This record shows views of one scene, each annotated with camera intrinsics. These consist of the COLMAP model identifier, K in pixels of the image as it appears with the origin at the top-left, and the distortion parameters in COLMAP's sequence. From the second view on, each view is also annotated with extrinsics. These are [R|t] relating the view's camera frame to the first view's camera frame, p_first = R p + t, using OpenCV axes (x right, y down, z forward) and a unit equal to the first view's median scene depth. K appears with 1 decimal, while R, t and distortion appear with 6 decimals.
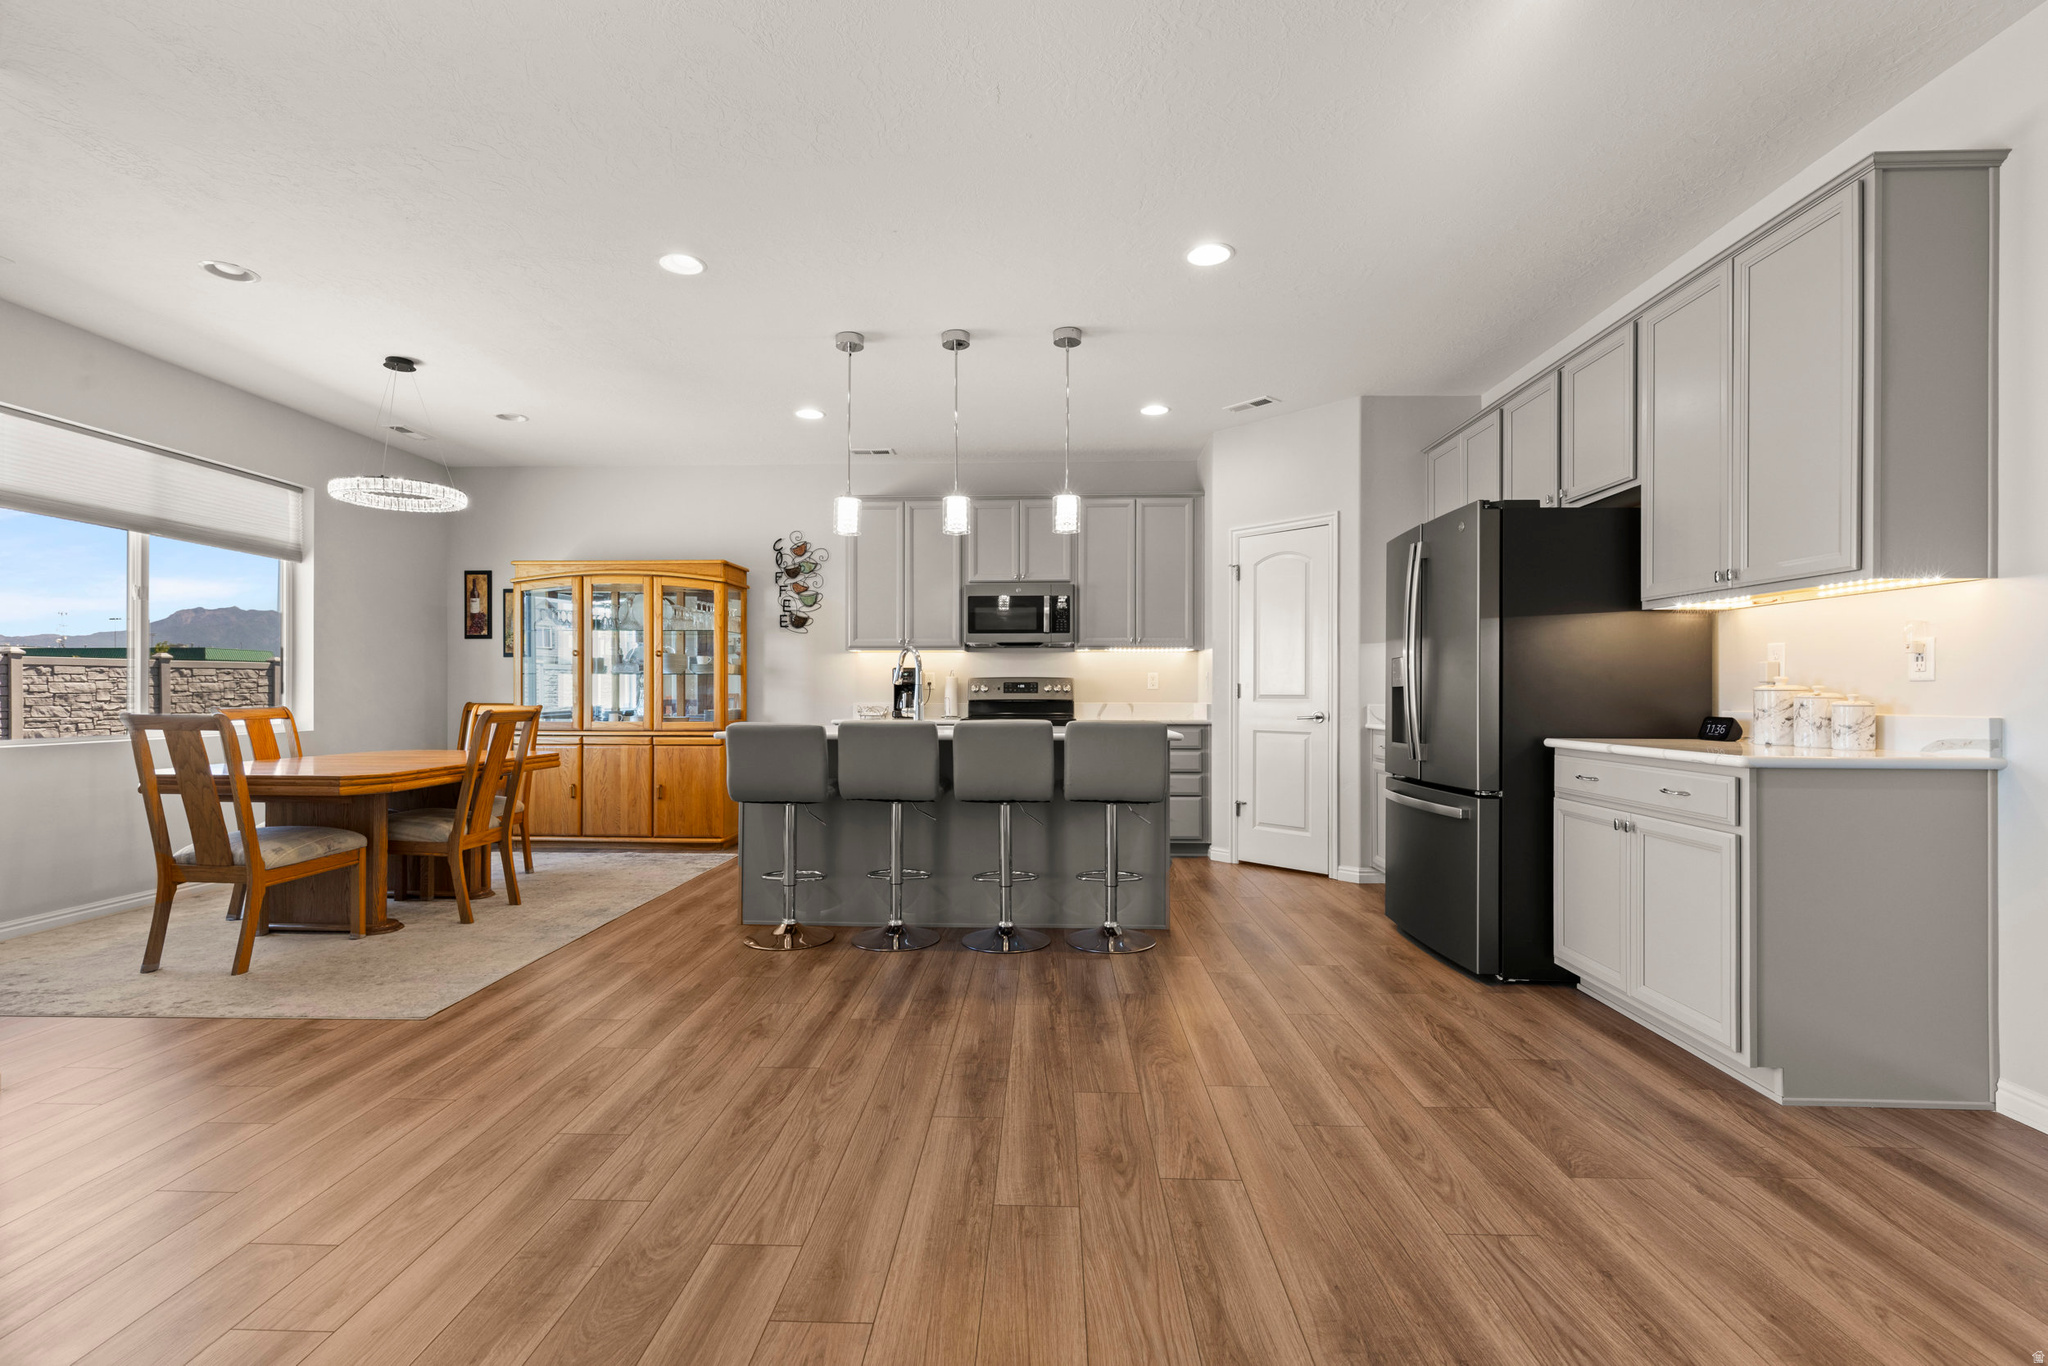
lens RADIAL K [[909.3, 0, 1013.8], [0, 909.3, 688.2], [0, 0, 1]] dist [0.008847, -0.001680]
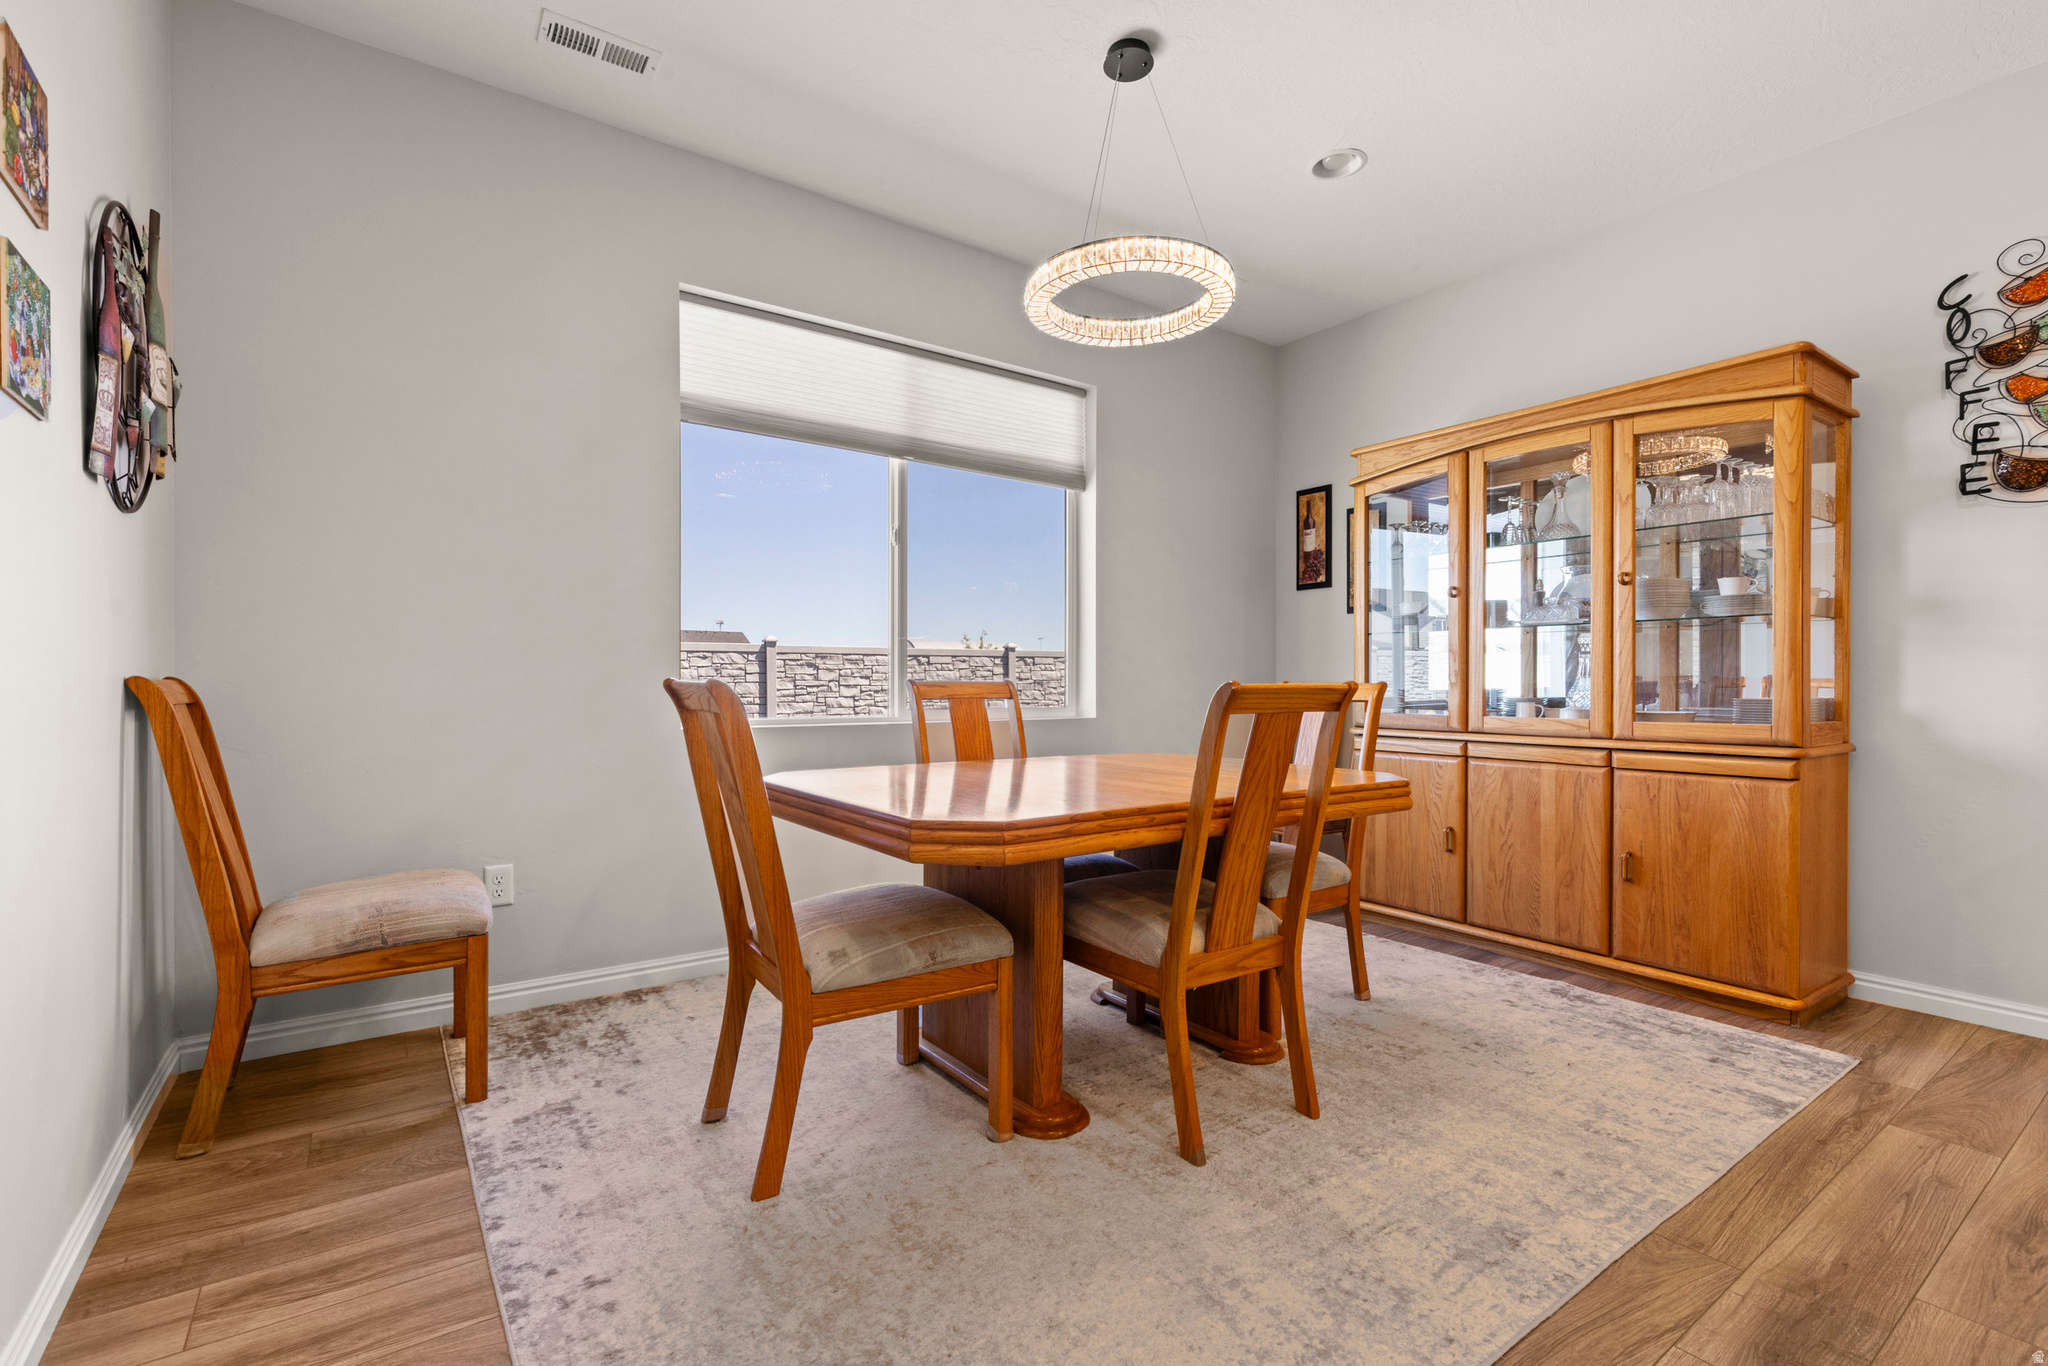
lens RADIAL K [[909.3, 0, 1017.8], [0, 909.3, 686.1], [0, 0, 1]] dist [0.008847, -0.001680]
pose [[0.610316, 0.001839, -0.792156, -0.204382], [0.001351, 0.999993, 0.003362, 0.016559], [0.792157, -0.003122, 0.610309, 0.453019]]
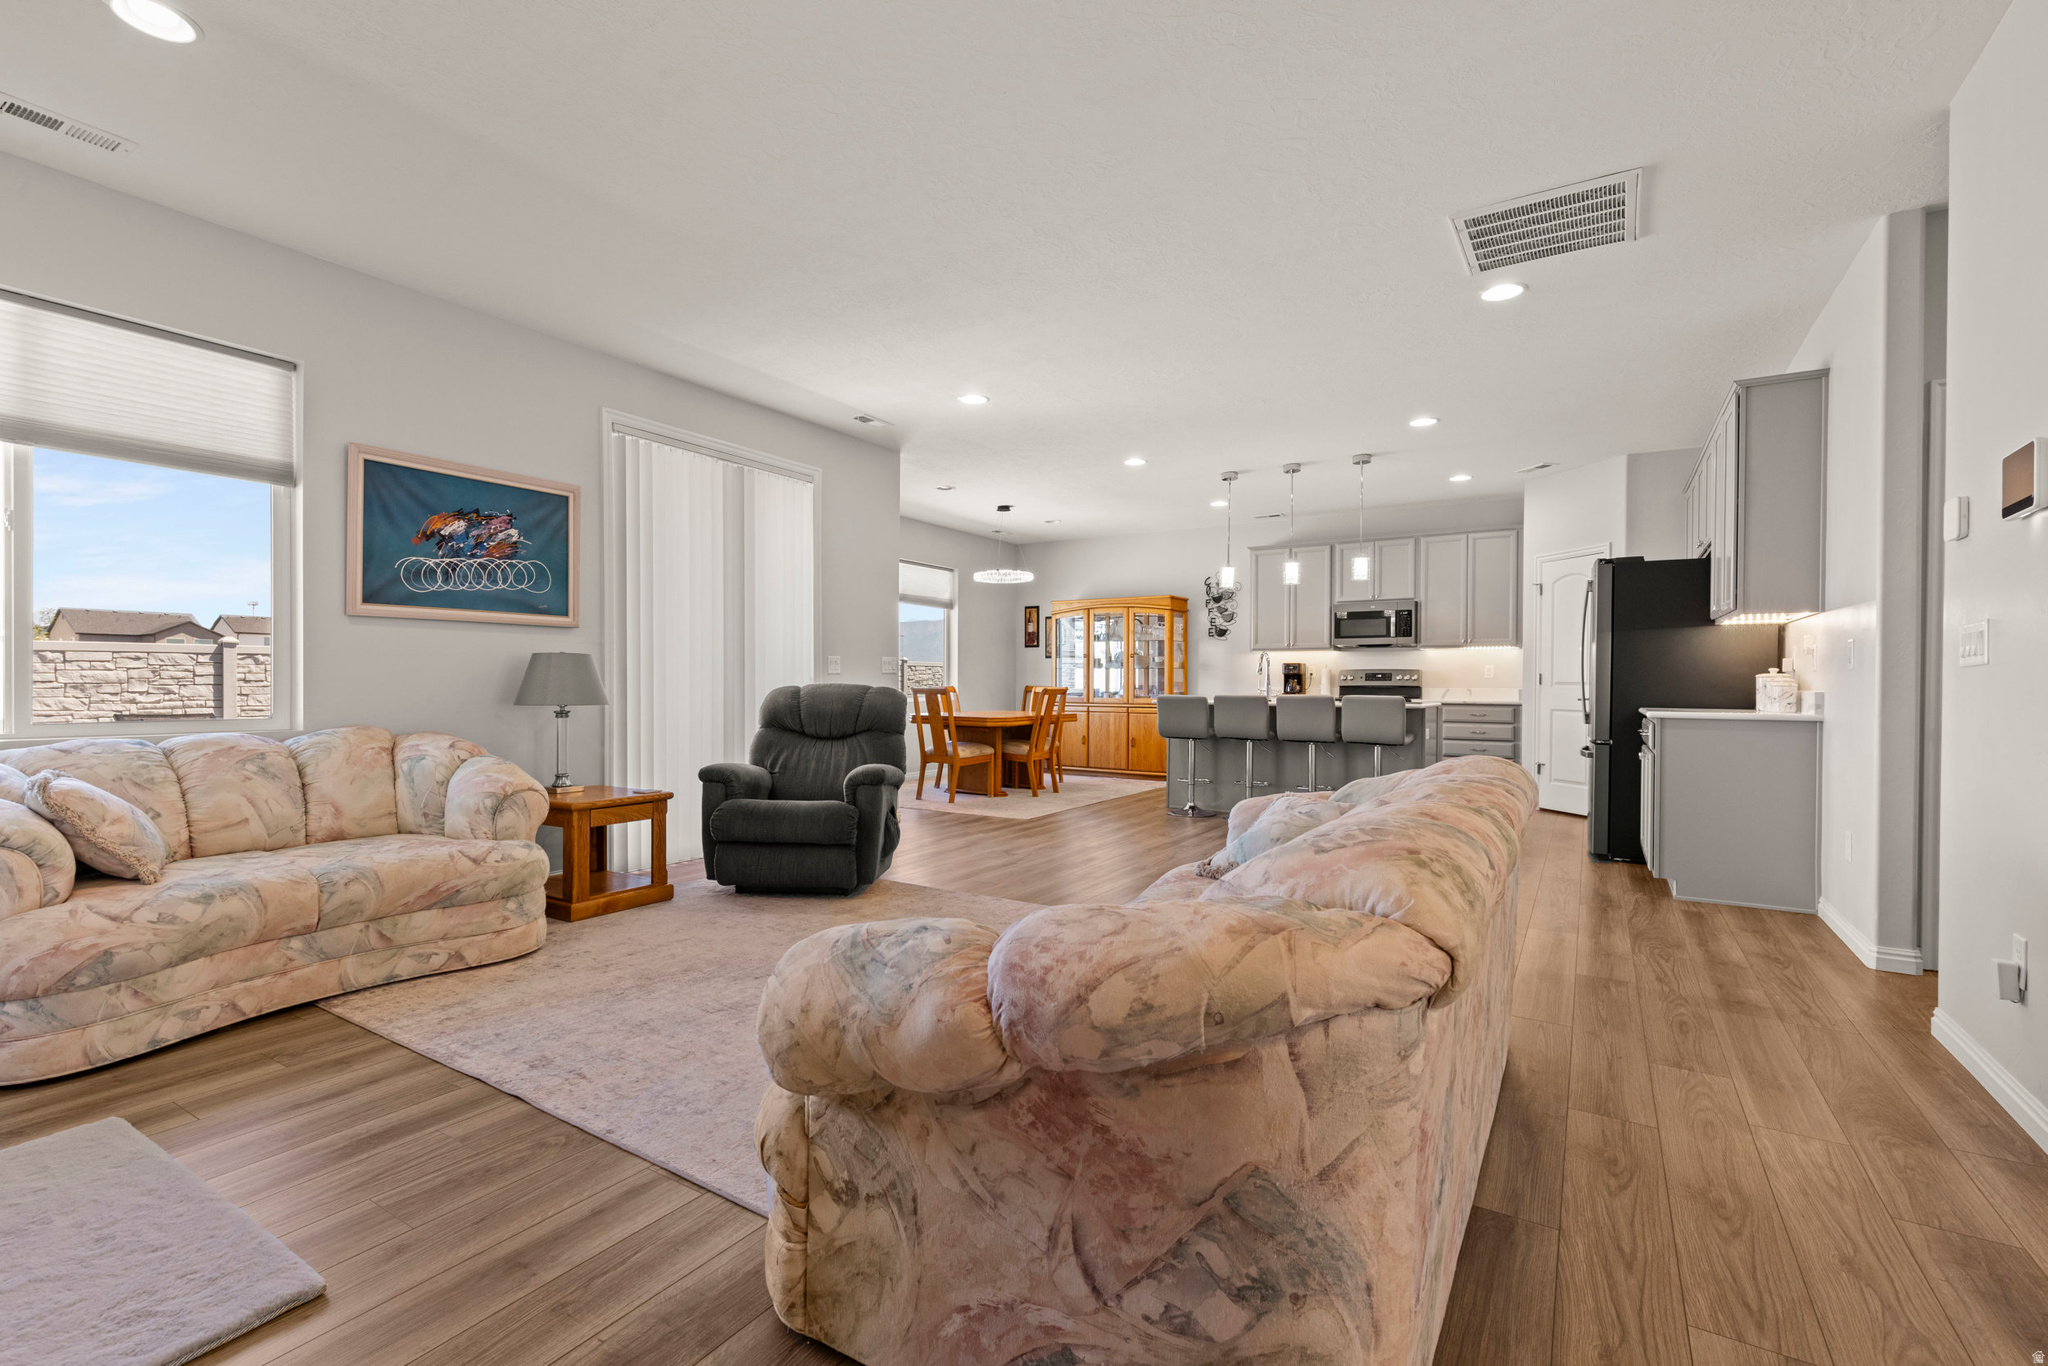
lens RADIAL K [[909.3, 0, 1011.5], [0, 909.3, 689.2], [0, 0, 1]] dist [0.008847, -0.001680]
pose [[0.864783, 0.006503, -0.502104, 0.228841], [-0.000499, 0.999927, 0.012090, 0.001880], [0.502146, -0.010205, 0.864723, -0.486767]]
